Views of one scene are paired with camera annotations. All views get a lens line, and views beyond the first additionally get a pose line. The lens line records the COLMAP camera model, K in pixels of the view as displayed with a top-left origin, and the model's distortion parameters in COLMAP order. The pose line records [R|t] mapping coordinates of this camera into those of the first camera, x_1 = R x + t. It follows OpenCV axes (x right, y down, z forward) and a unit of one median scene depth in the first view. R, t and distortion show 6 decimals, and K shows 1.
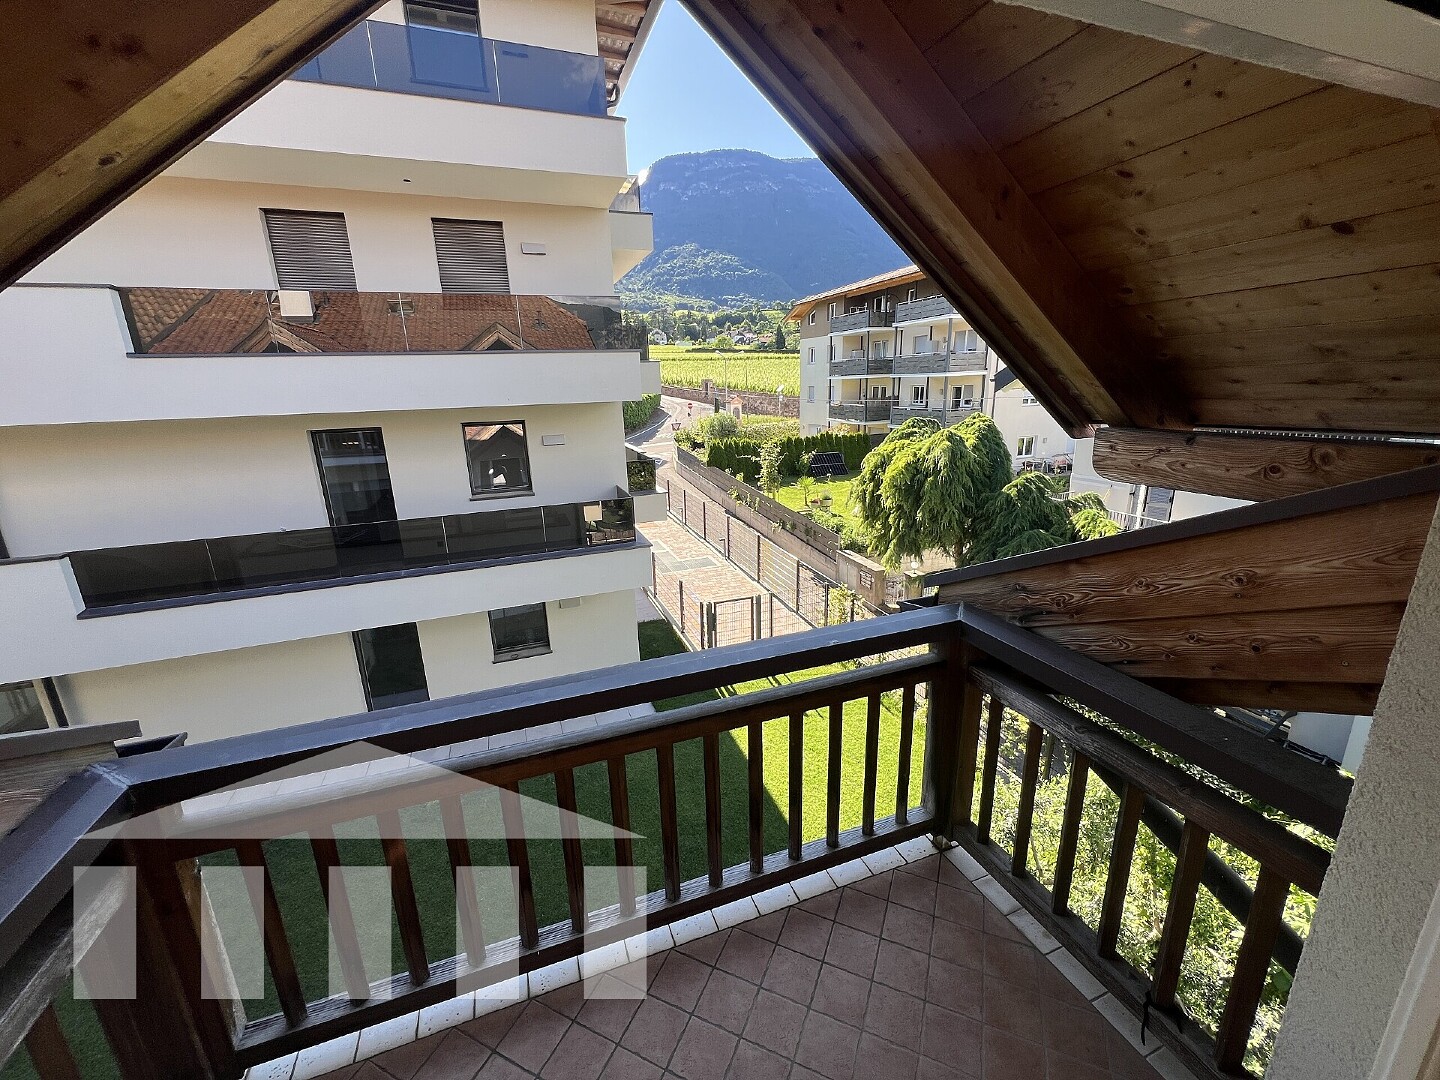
lens RADIAL K [[575.3, 0, 716.3], [0, 575.3, 537.0], [0, 0, 1]] dist [-0.003693, 0.001416]
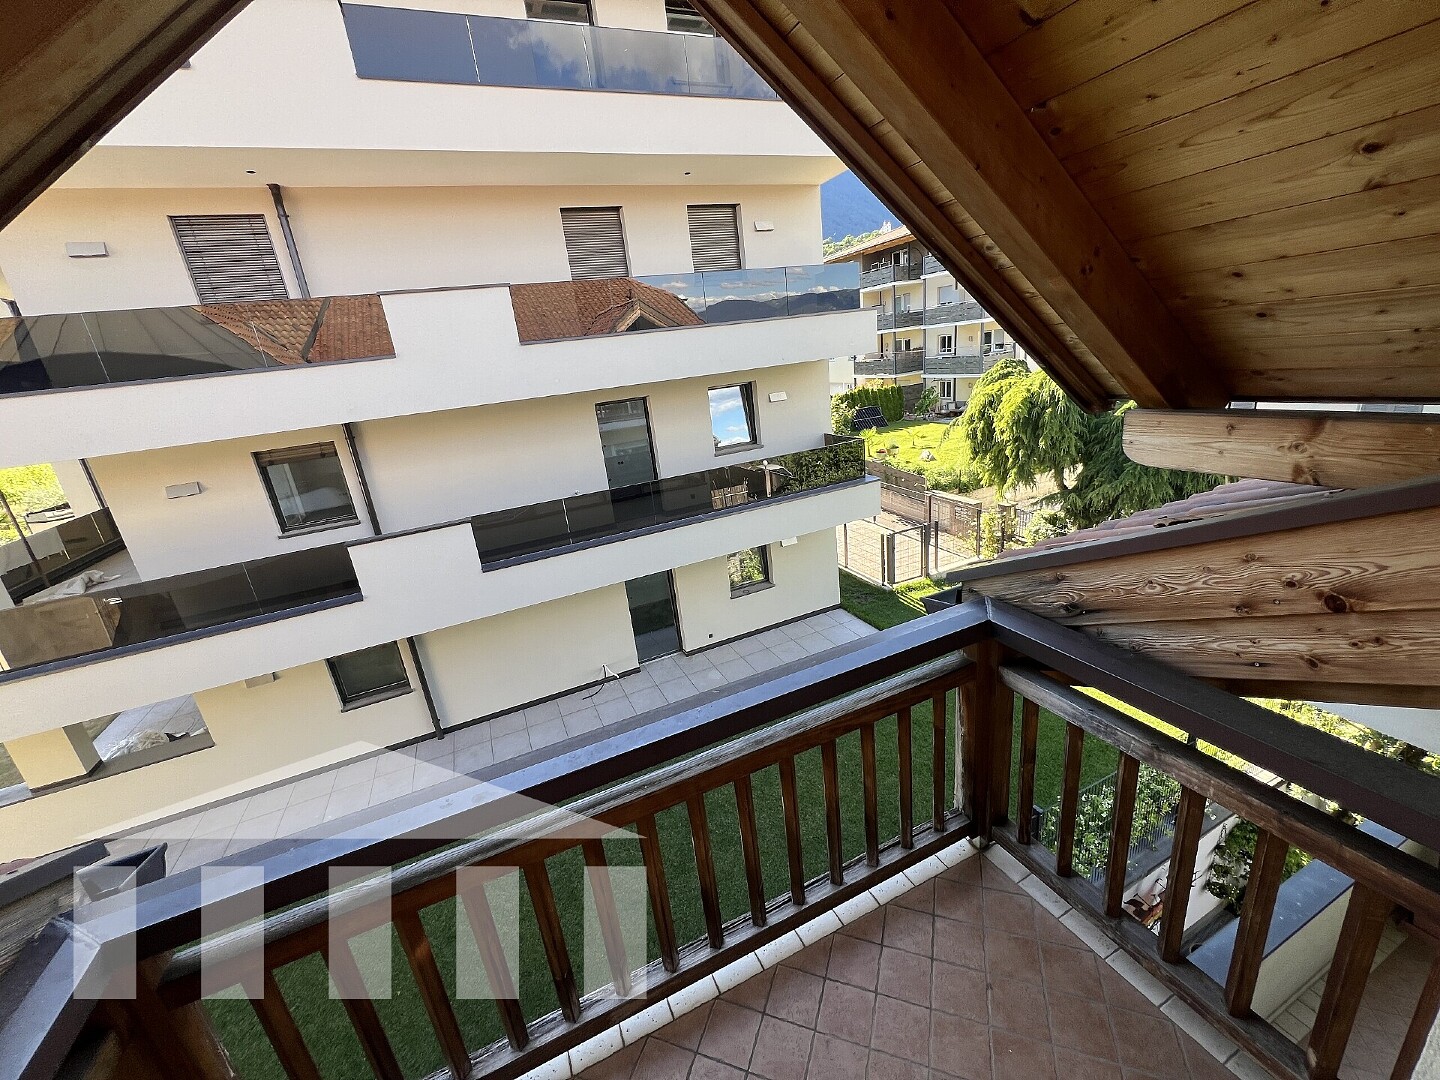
lens RADIAL K [[575.3, 0, 704.3], [0, 575.3, 536.9], [0, 0, 1]] dist [-0.003693, 0.001416]
pose [[0.994936, -0.096971, 0.026428, -0.306464], [0.095731, 0.994403, 0.044705, 0.026325], [-0.030616, -0.041949, 0.998651, -0.089731]]
